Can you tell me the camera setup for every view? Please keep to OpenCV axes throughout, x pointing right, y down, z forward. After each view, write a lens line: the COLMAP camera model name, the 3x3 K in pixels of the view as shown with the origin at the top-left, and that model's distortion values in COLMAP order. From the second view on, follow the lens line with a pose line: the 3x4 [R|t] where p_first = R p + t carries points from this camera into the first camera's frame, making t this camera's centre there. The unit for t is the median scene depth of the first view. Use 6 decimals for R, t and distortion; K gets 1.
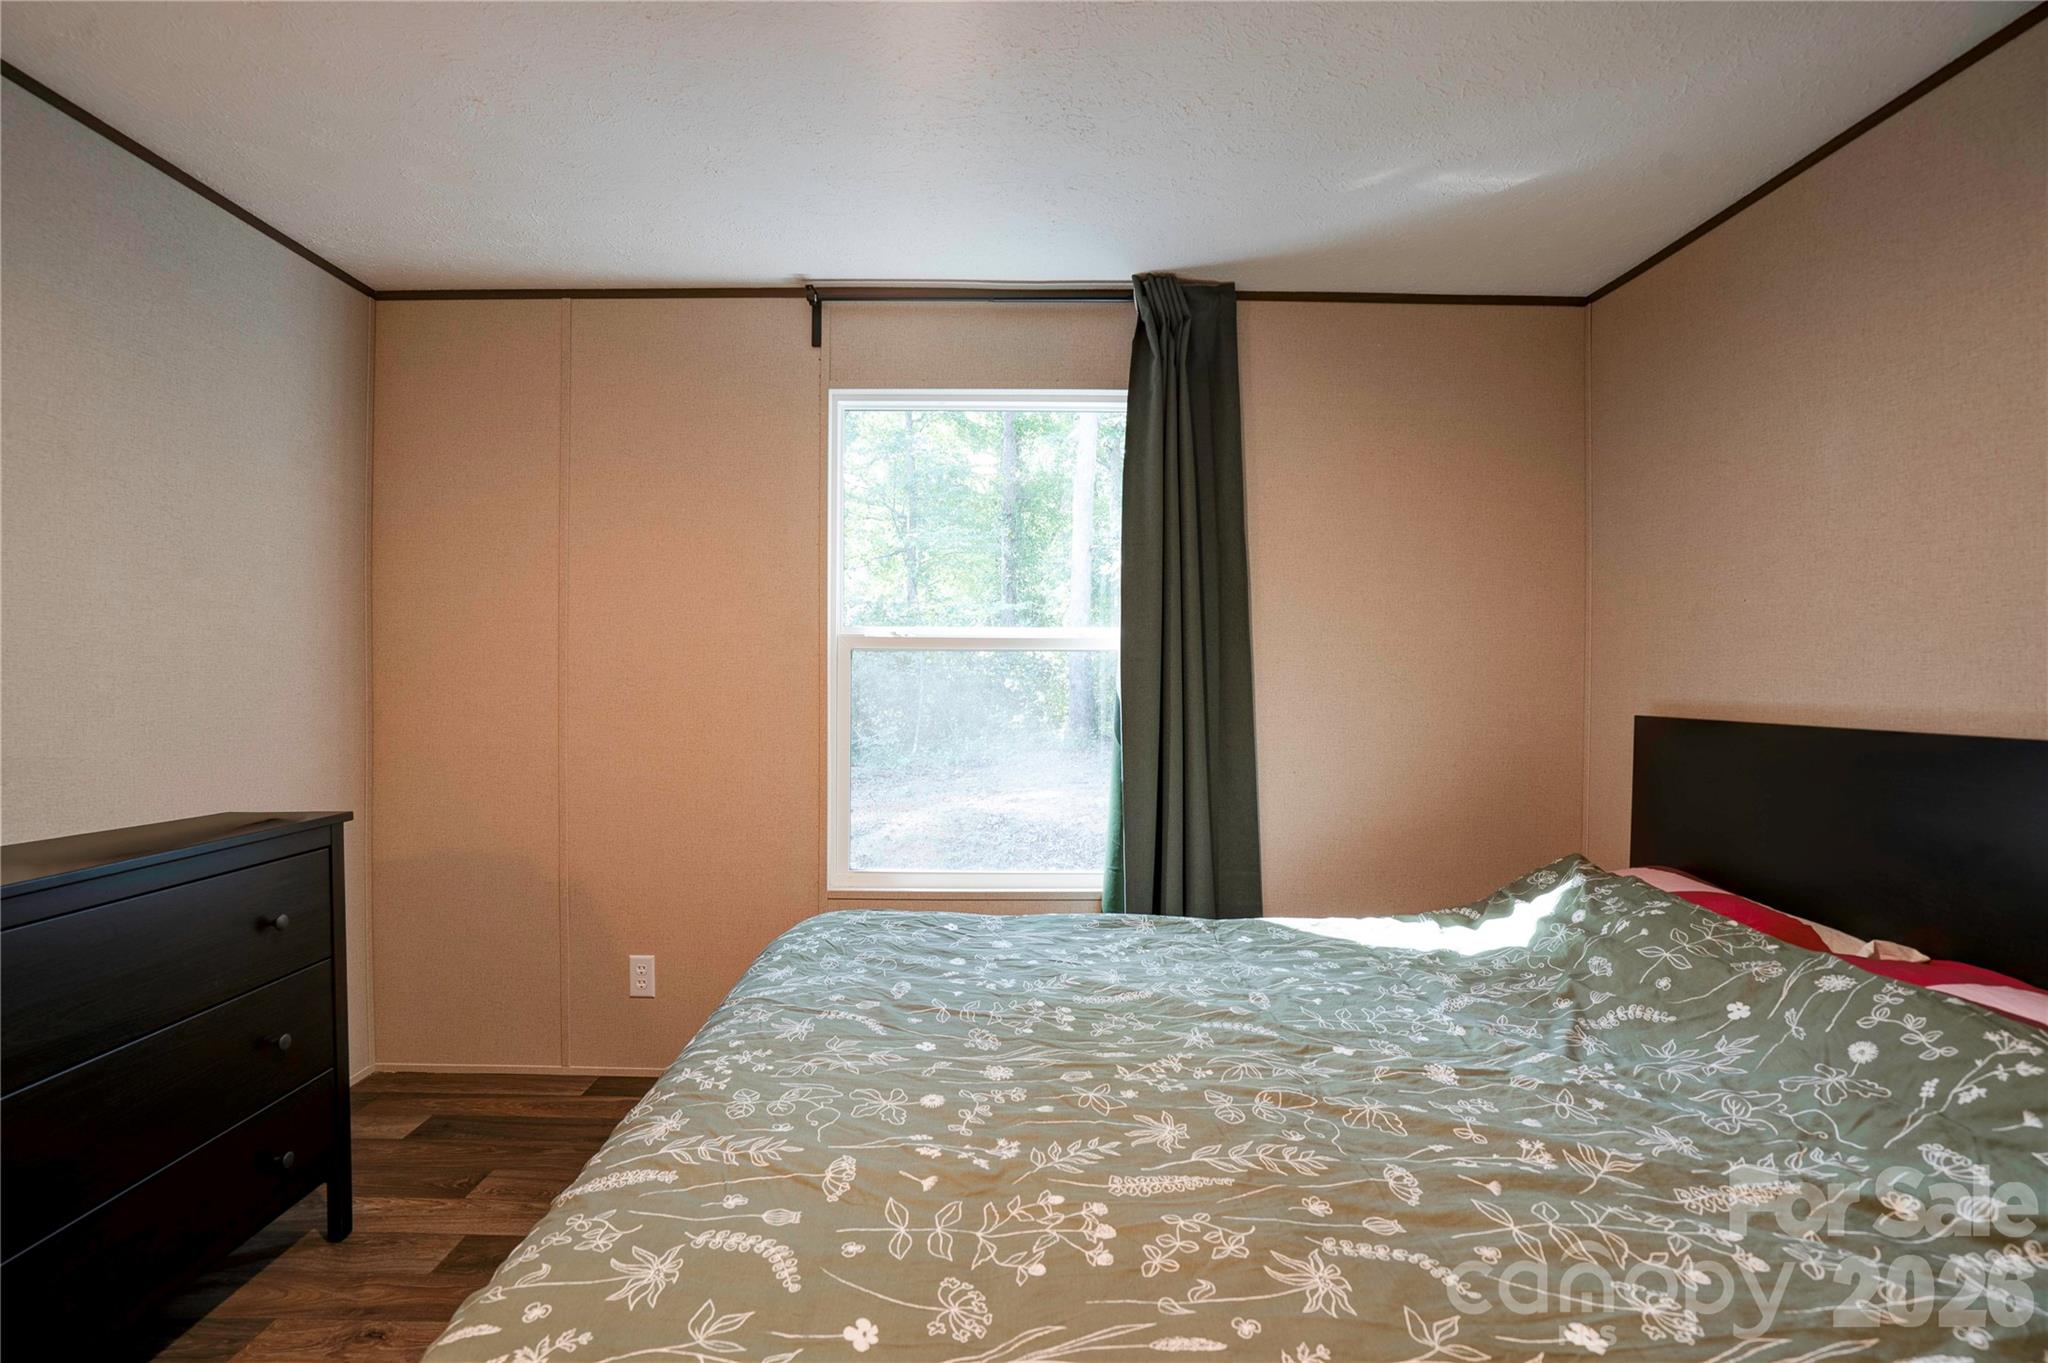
lens RADIAL K [[955.2, 0, 1010.0], [0, 955.2, 681.0], [0, 0, 1]] dist [-0.050680, 0.016168]
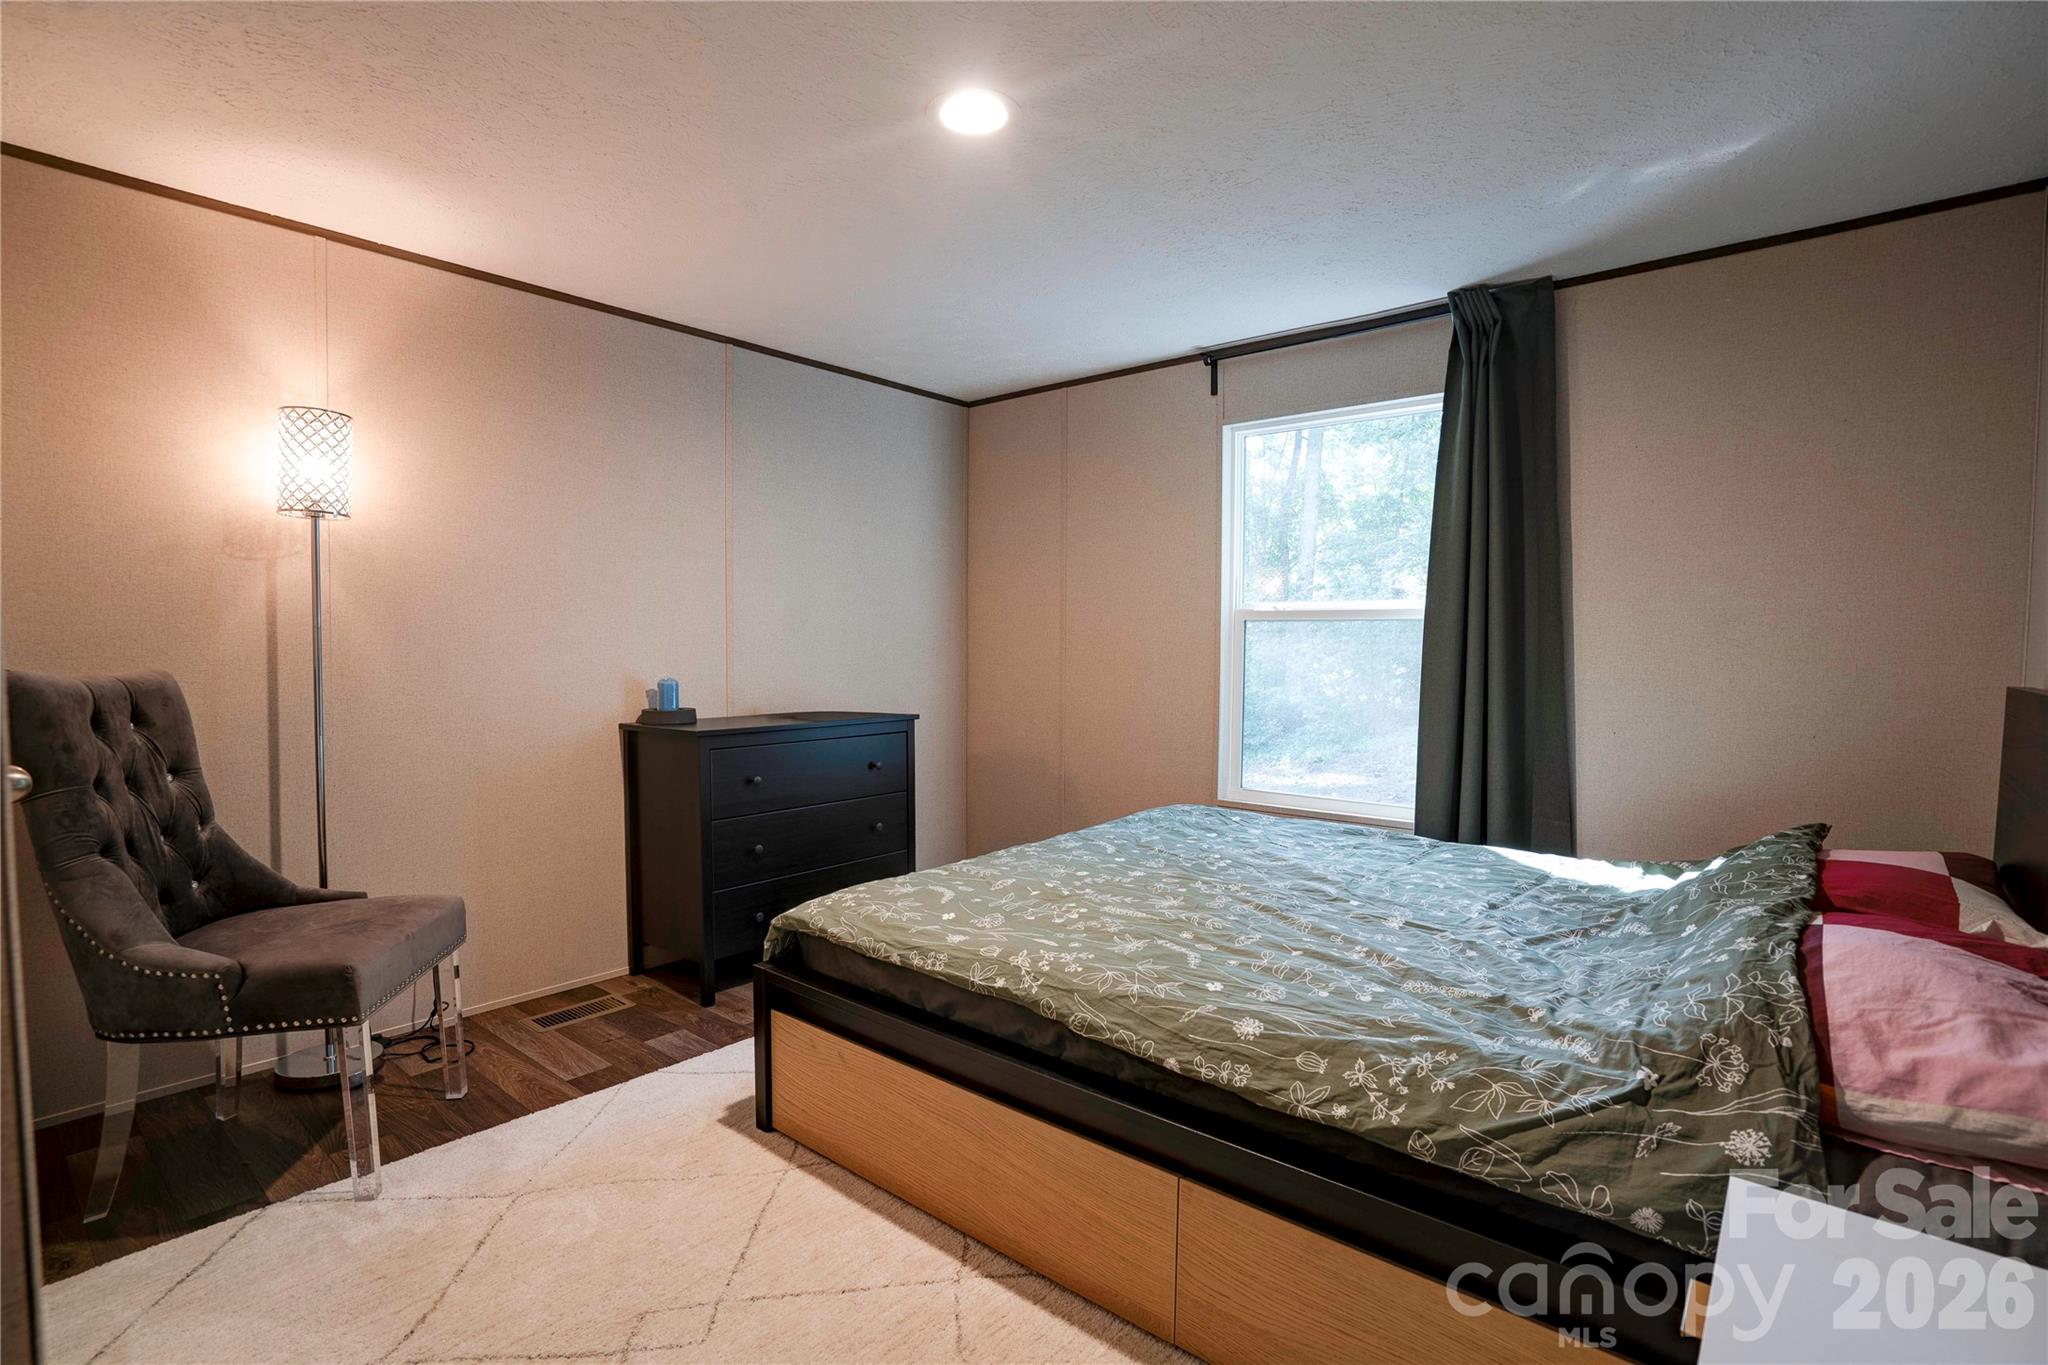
lens RADIAL K [[970.4, 0, 1008.0], [0, 970.4, 686.7], [0, 0, 1]] dist [-0.049008, 0.014980]
pose [[0.753444, 0.029918, -0.656831, 0.729476], [-0.004644, 0.999182, 0.040184, 0.008562], [0.657496, -0.027226, 0.752966, -0.344973]]
